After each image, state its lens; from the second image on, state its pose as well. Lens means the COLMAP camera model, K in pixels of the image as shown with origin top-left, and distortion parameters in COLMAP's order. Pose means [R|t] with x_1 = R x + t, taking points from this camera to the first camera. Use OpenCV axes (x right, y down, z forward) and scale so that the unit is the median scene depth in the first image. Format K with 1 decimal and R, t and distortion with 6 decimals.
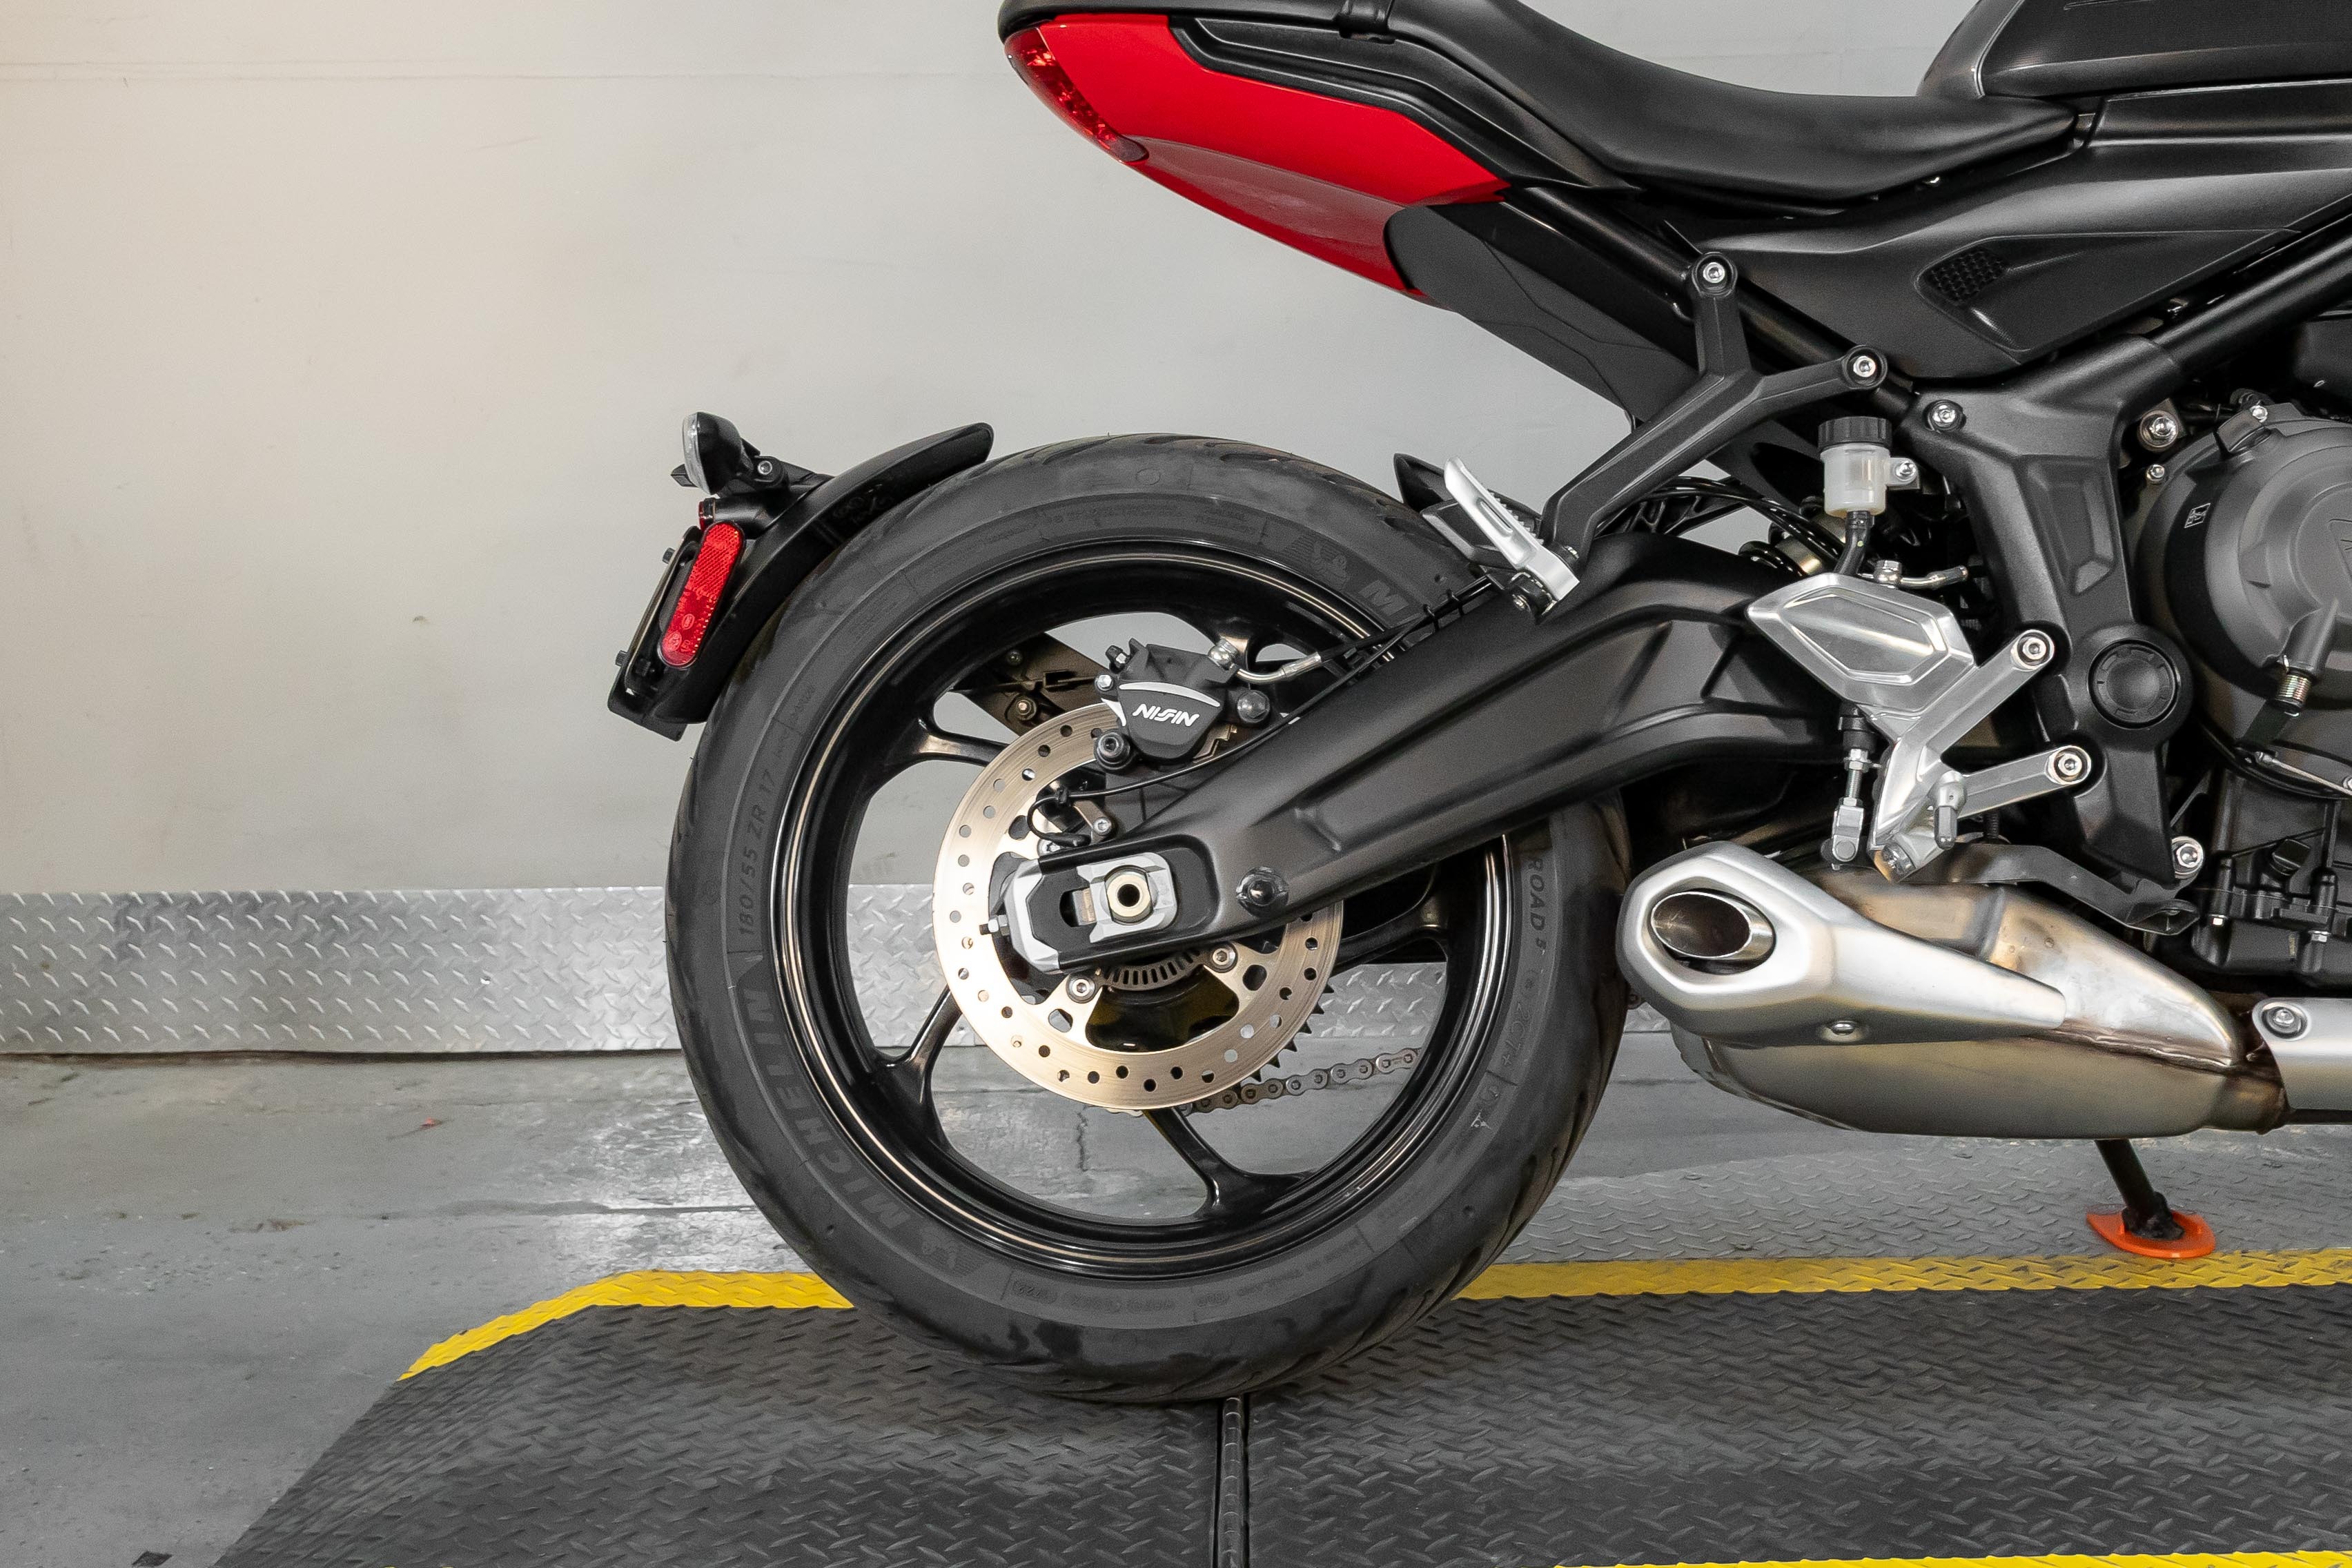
lens RADIAL K [[1622.3, 0, 1250.1], [0, 1622.3, 764.4], [0, 0, 1]] dist [0.001545, -0.000219]
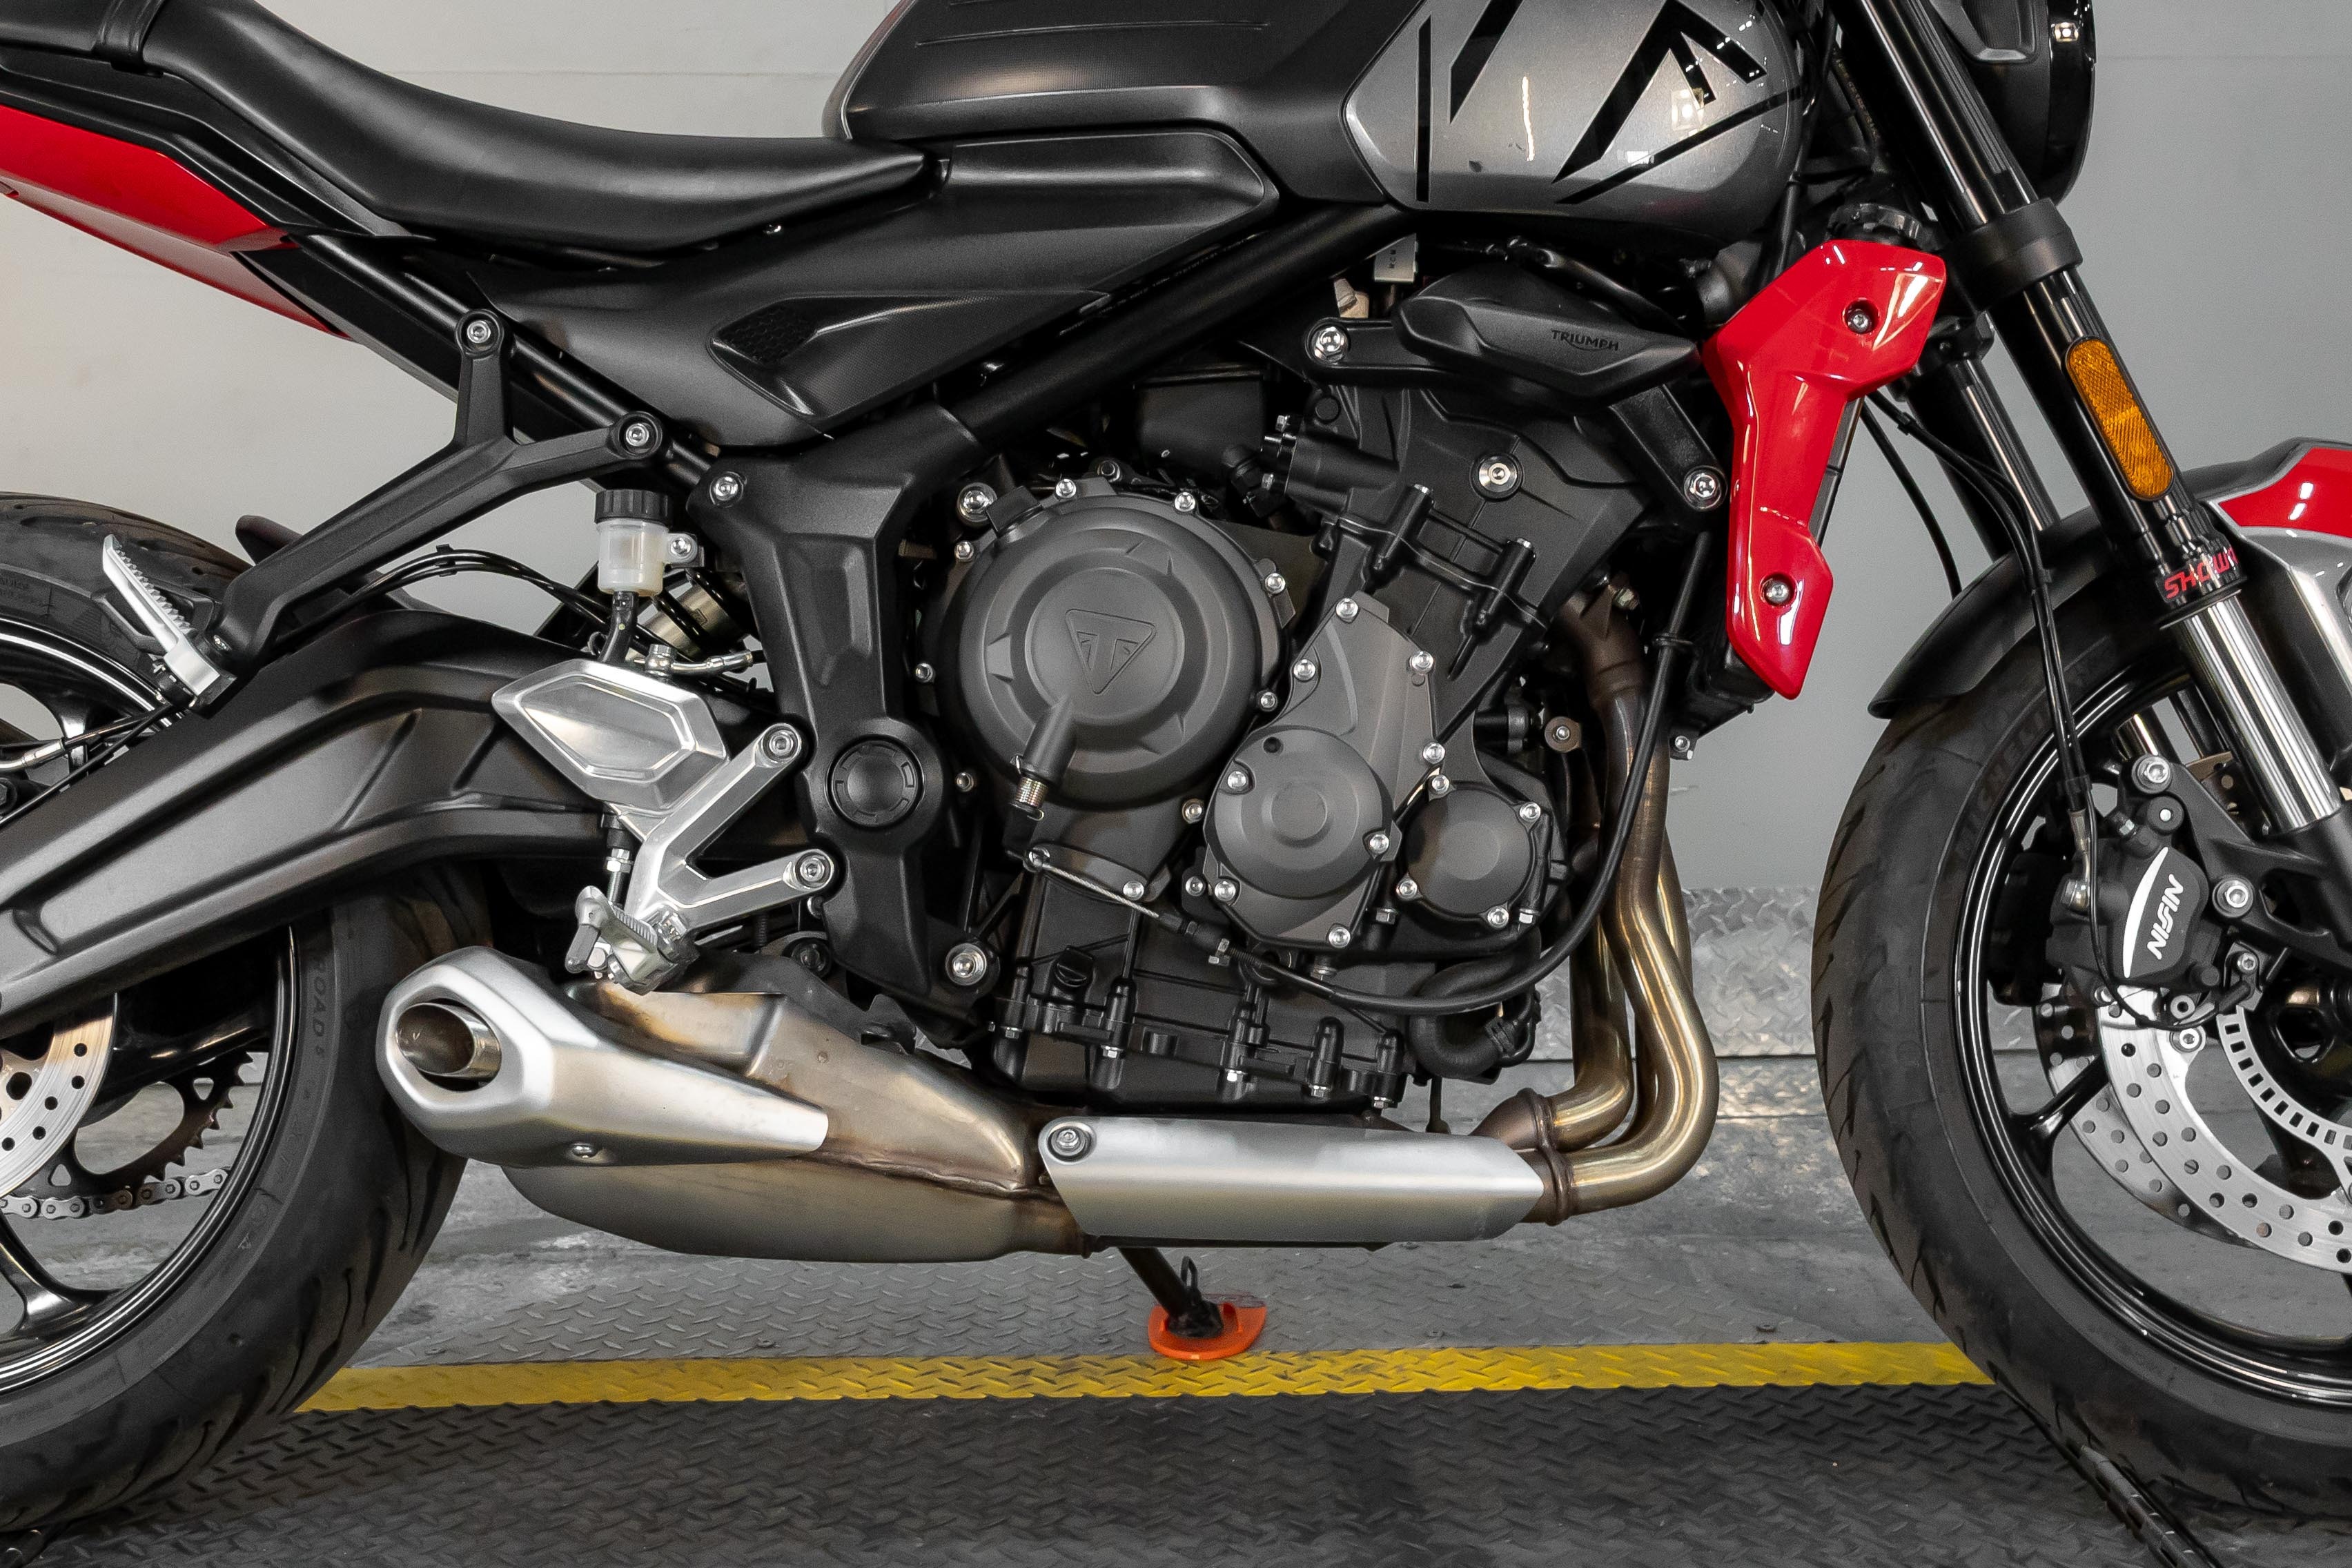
lens RADIAL K [[1638.1, 0, 1176.6], [0, 1638.1, 744.7], [0, 0, 1]] dist [-0.002769, -0.004156]
pose [[0.999878, 0.004386, 0.015001, 0.668715], [-0.004501, 0.999960, 0.007680, -0.076098], [-0.014967, -0.007747, 0.999858, 0.058738]]
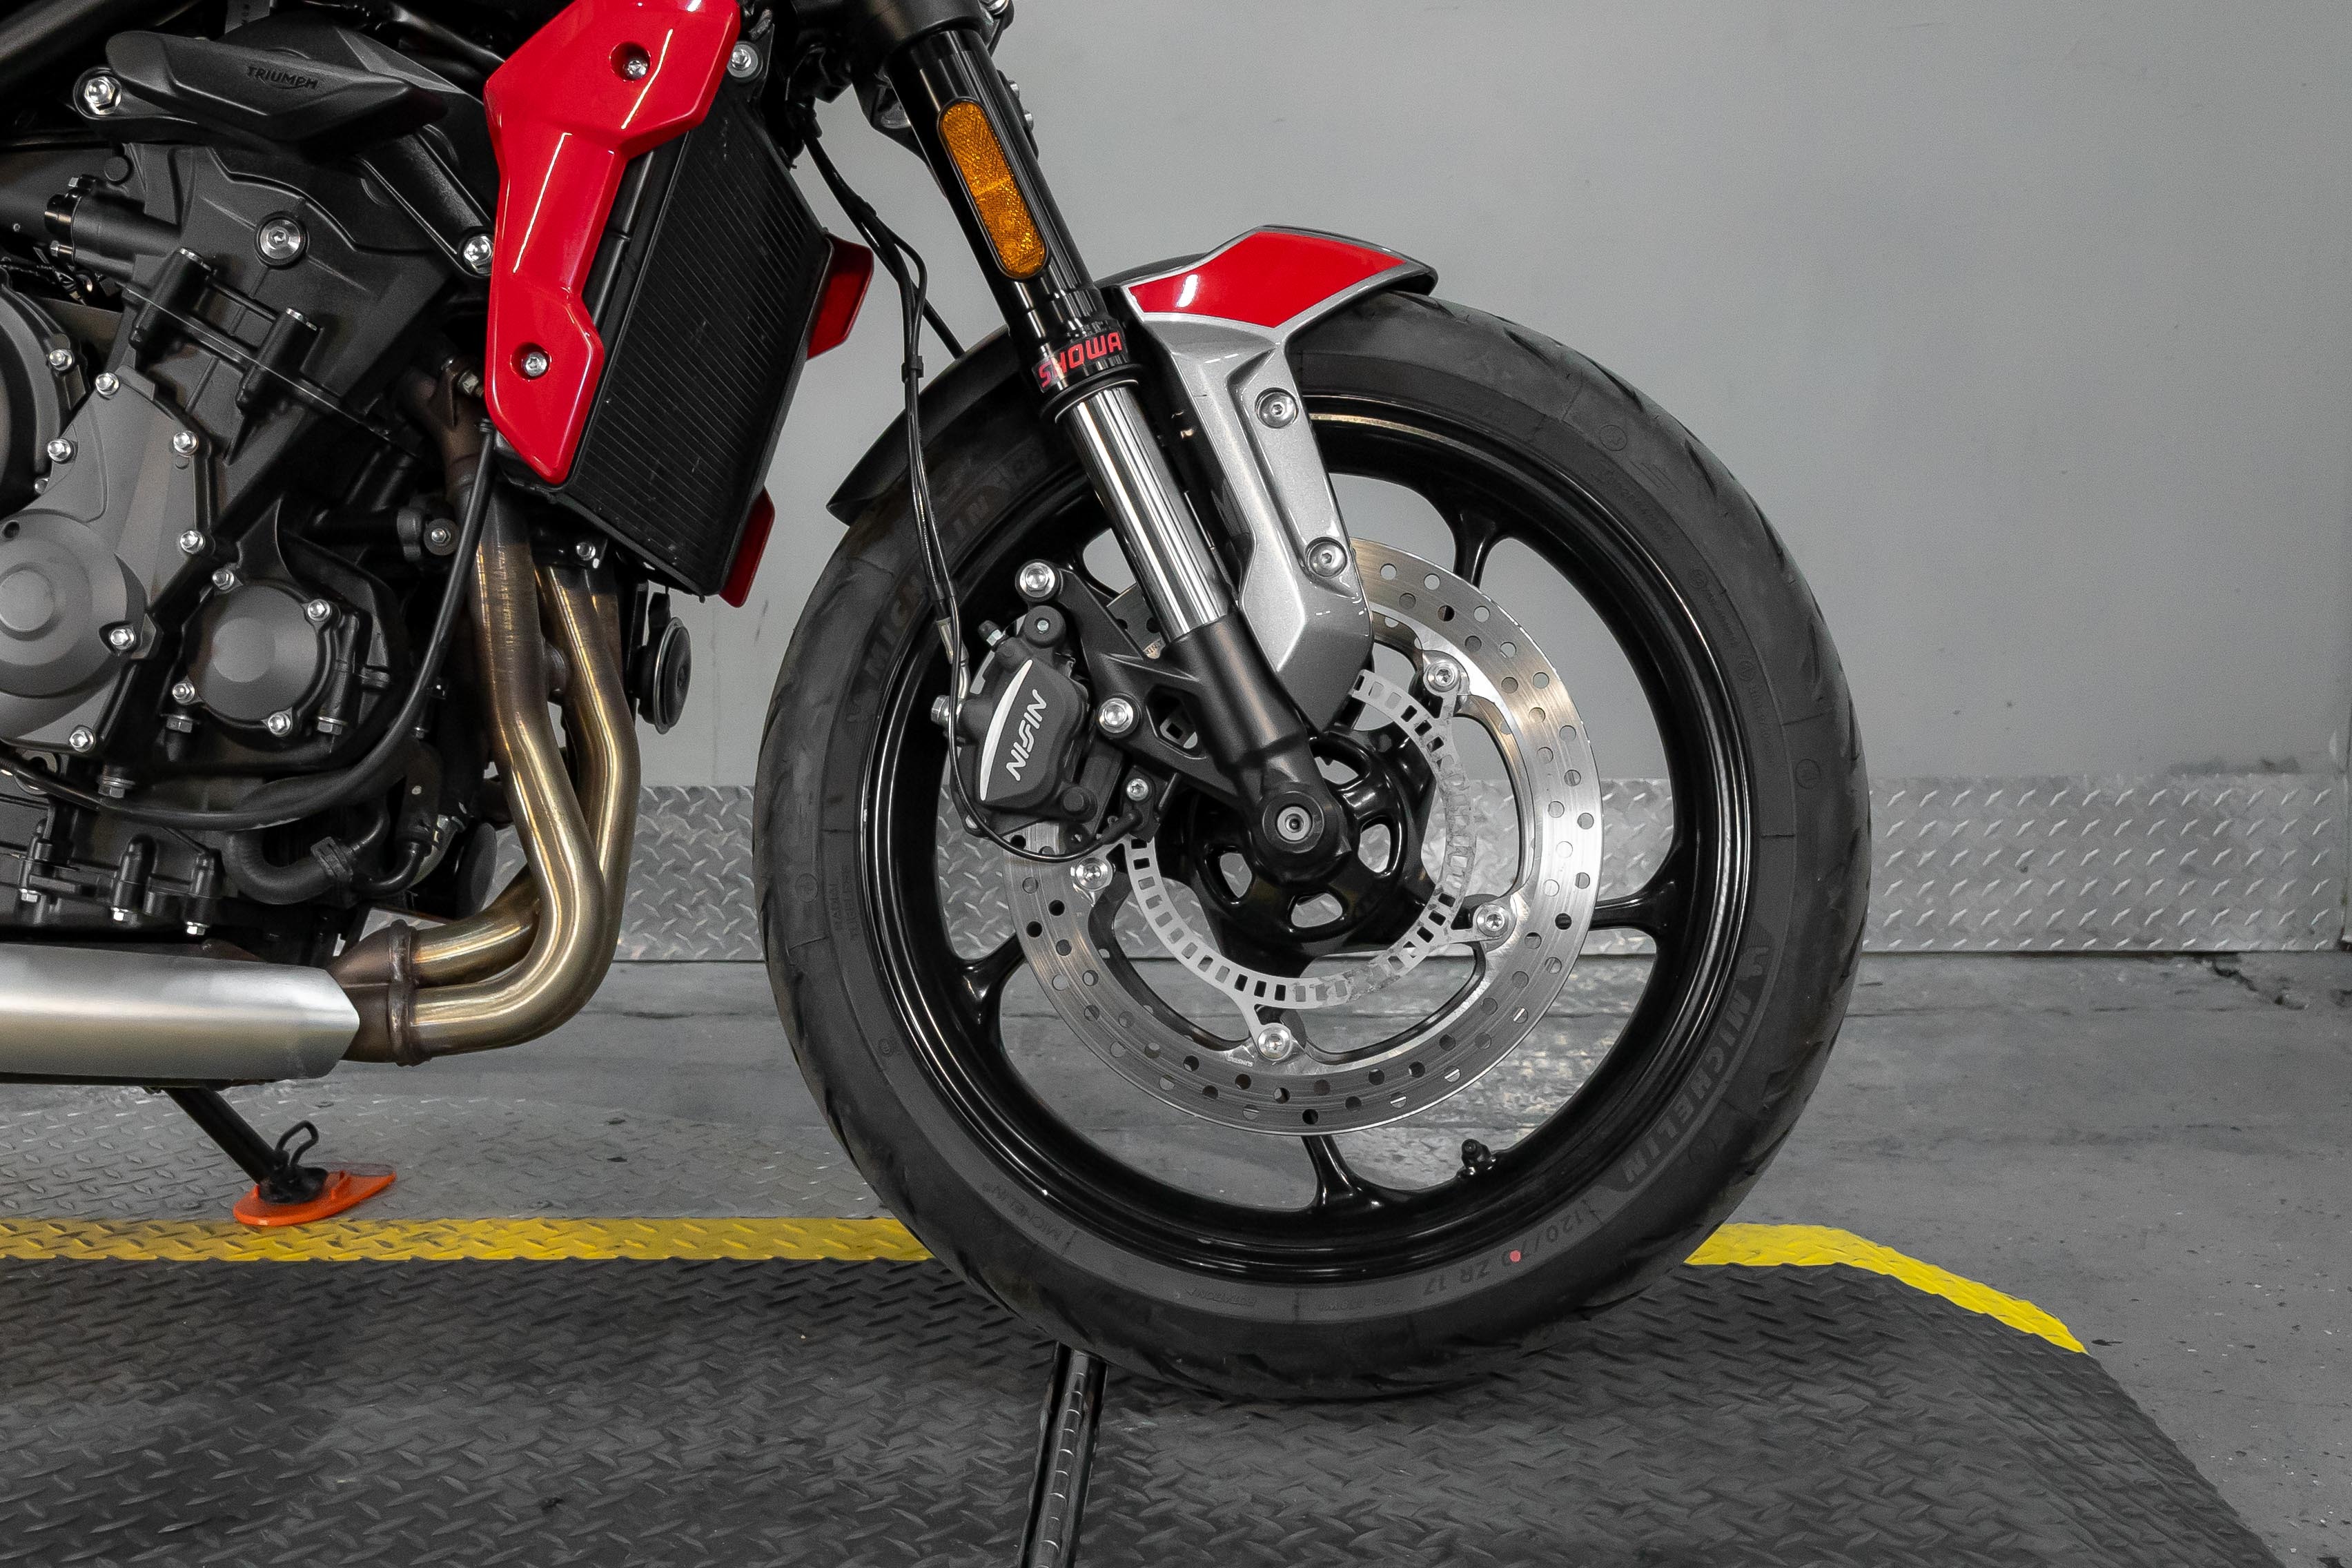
lens RADIAL K [[1645.8, 0, 1173.4], [0, 1645.8, 709.8], [0, 0, 1]] dist [-0.003259, -0.001115]
pose [[0.999854, 0.016559, 0.004188, 1.306295], [-0.016635, 0.999685, 0.018775, -0.005207], [-0.003875, -0.018842, 0.999815, 0.124016]]
